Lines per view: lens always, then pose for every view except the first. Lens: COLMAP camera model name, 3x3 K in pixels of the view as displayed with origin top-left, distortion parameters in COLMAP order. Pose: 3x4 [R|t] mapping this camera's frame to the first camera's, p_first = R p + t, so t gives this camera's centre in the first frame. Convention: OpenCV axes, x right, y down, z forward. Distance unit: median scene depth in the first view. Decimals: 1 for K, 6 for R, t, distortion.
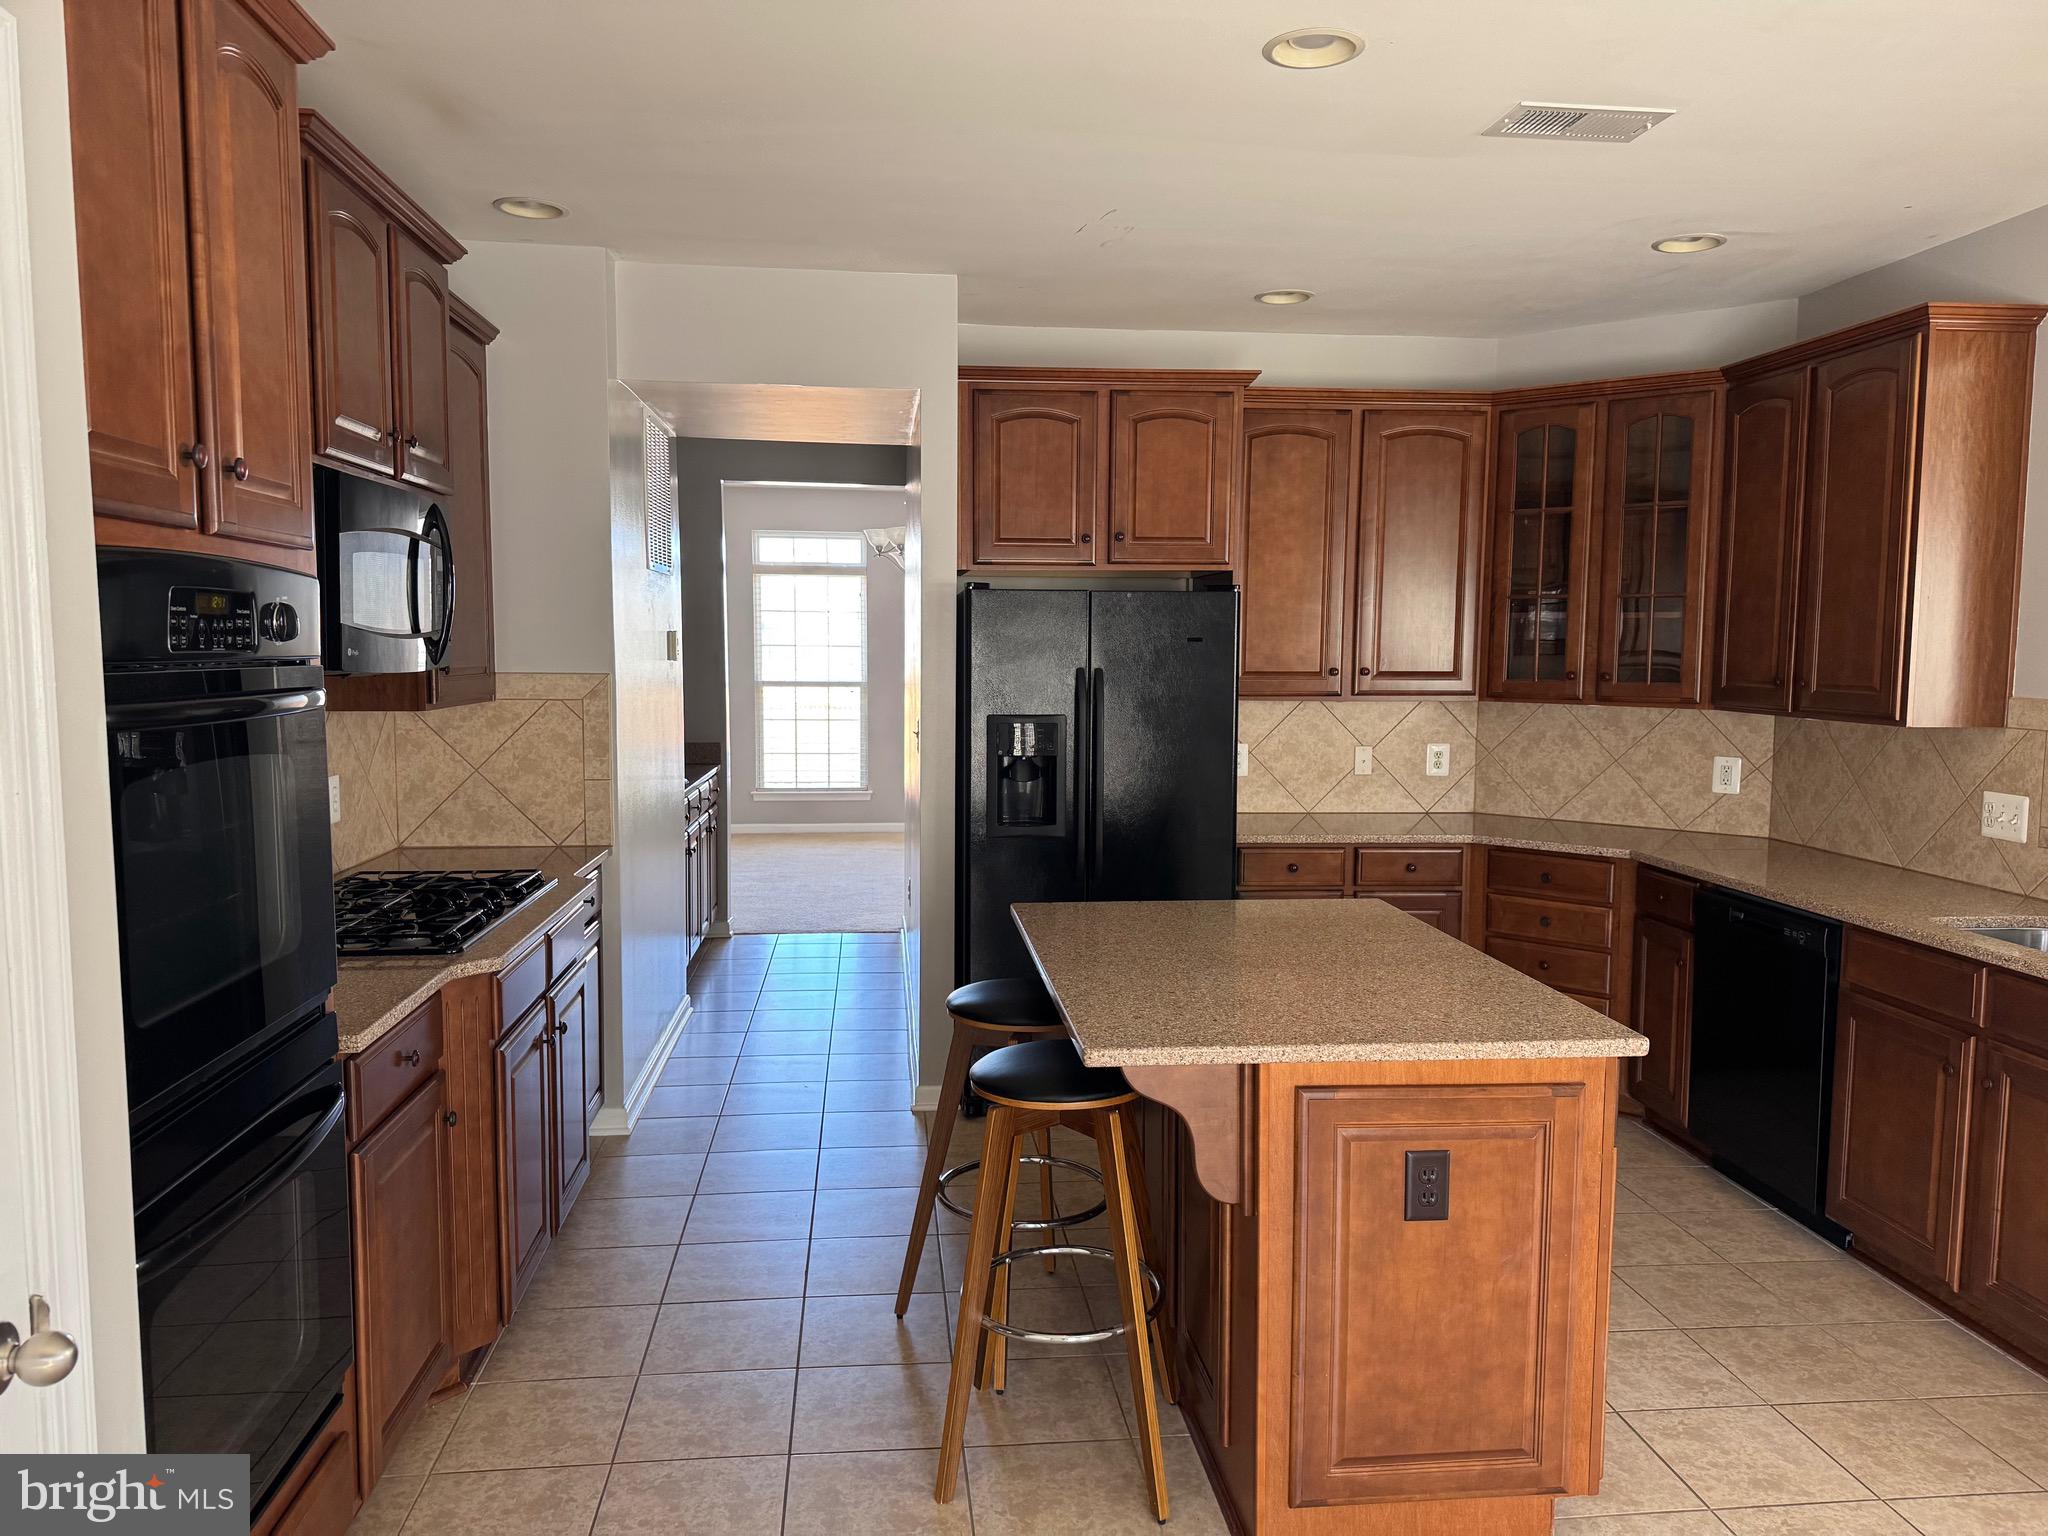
lens RADIAL K [[1444.6, 0, 1027.5], [0, 1444.6, 761.5], [0, 0, 1]] dist [0.071427, -0.082950]
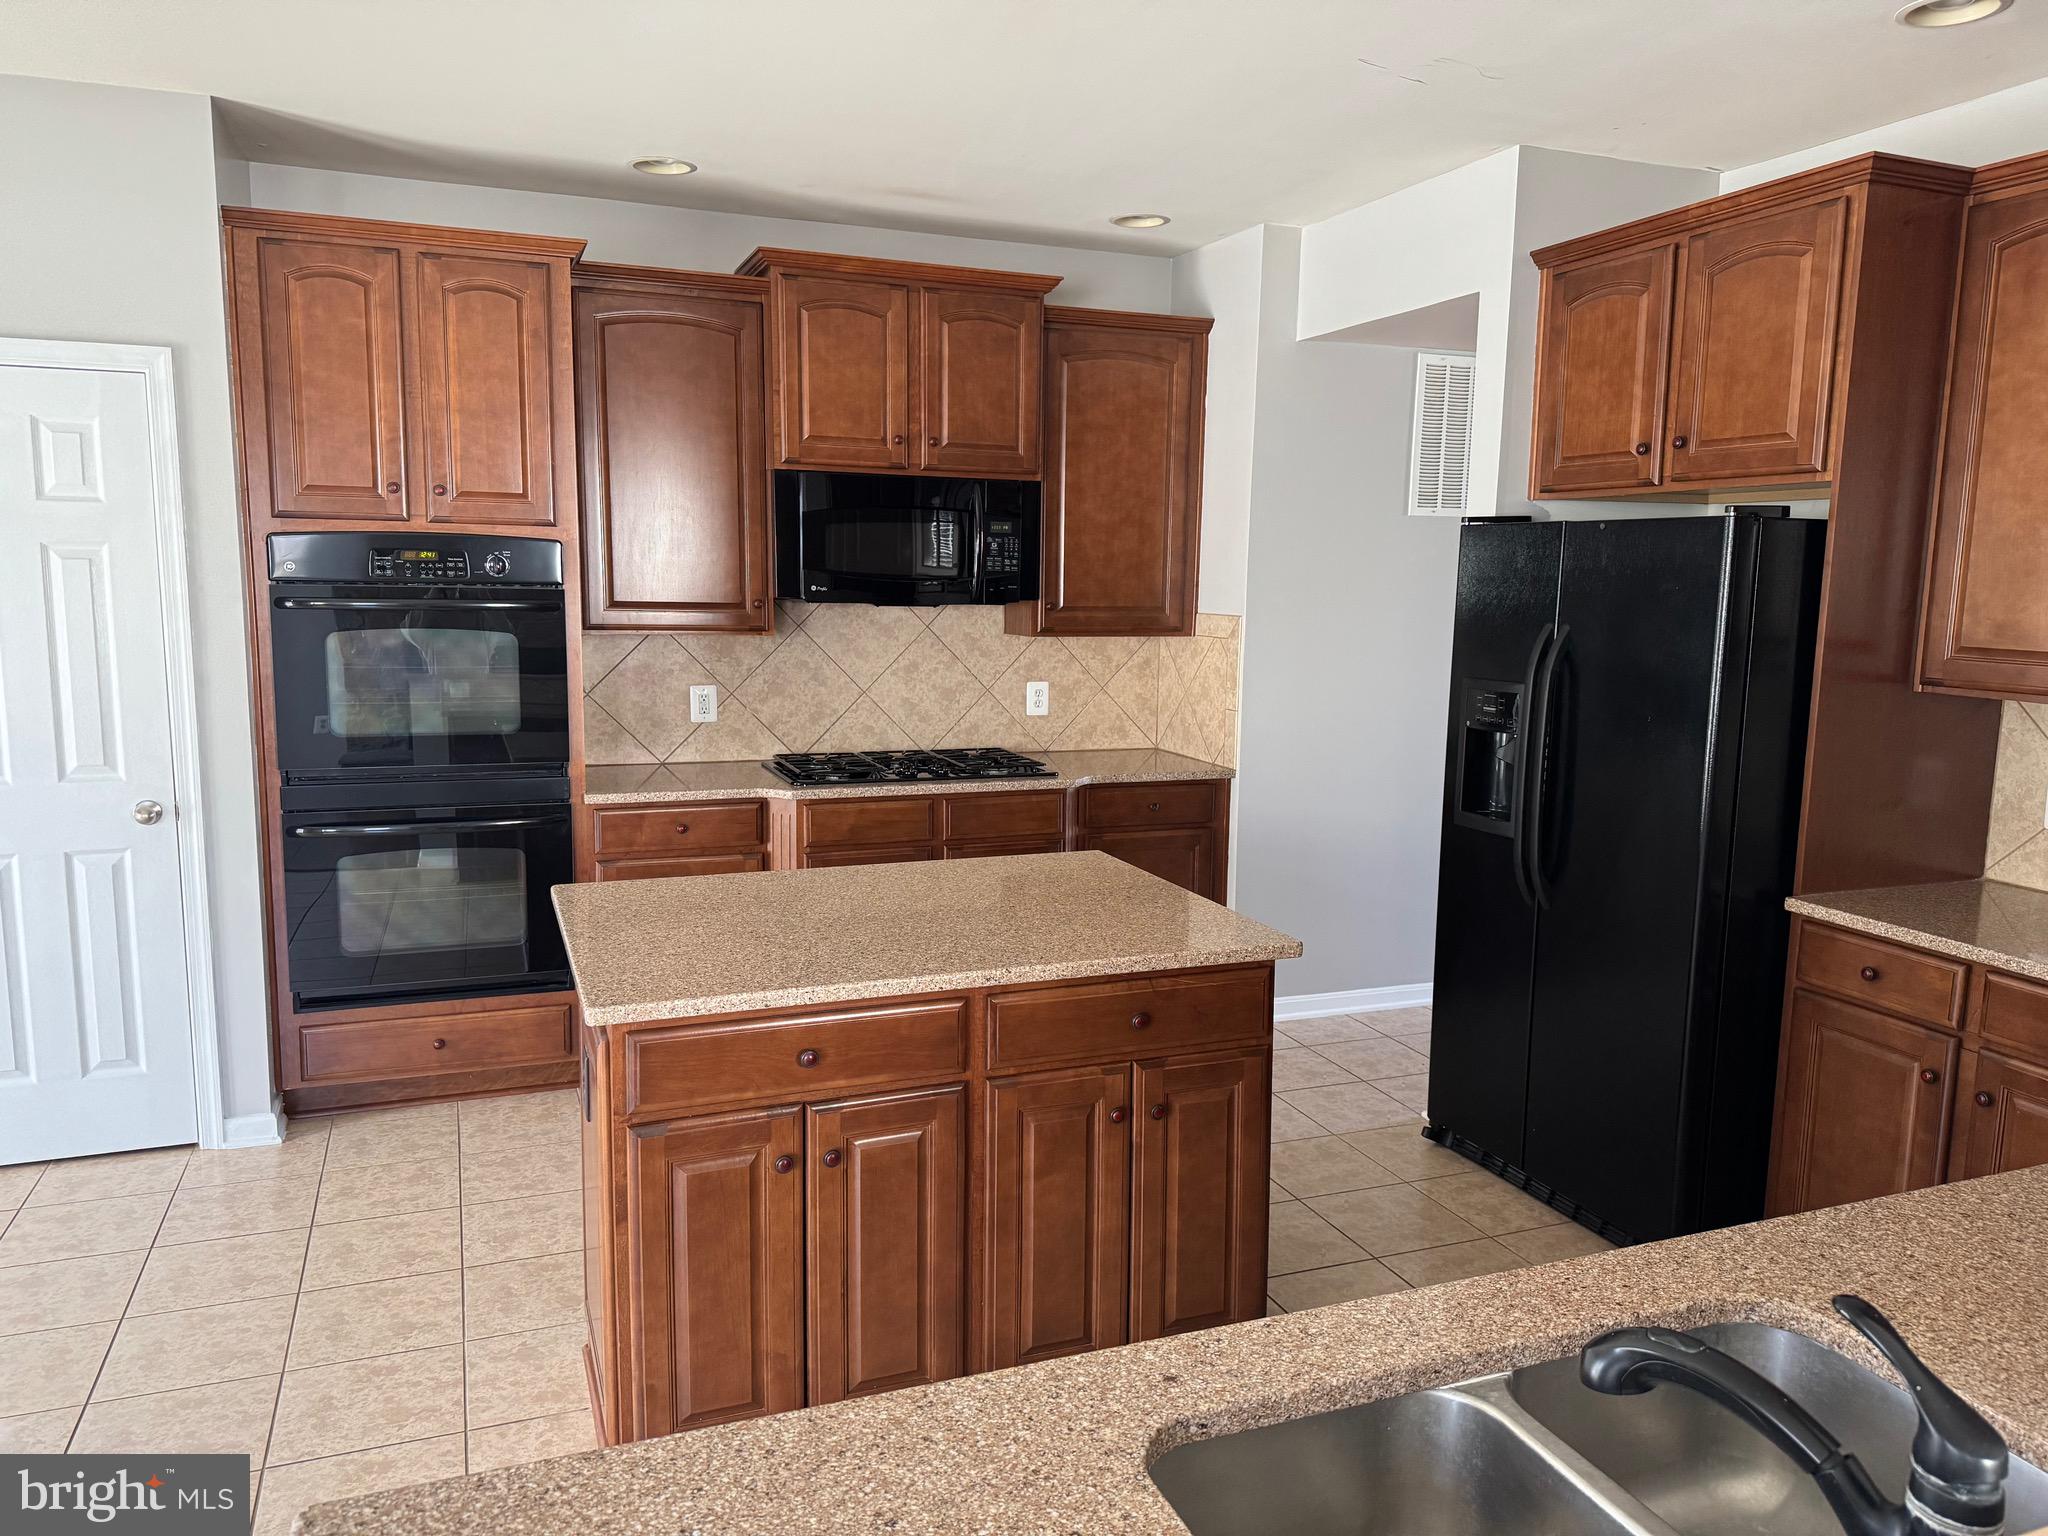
lens RADIAL K [[1444.6, 0, 1018.2], [0, 1444.6, 771.9], [0, 0, 1]] dist [0.071427, -0.082950]
pose [[0.244273, 0.130108, -0.960938, 0.749396], [-0.097732, 0.989215, 0.109093, -0.046387], [0.964769, 0.067266, 0.254354, 0.559819]]
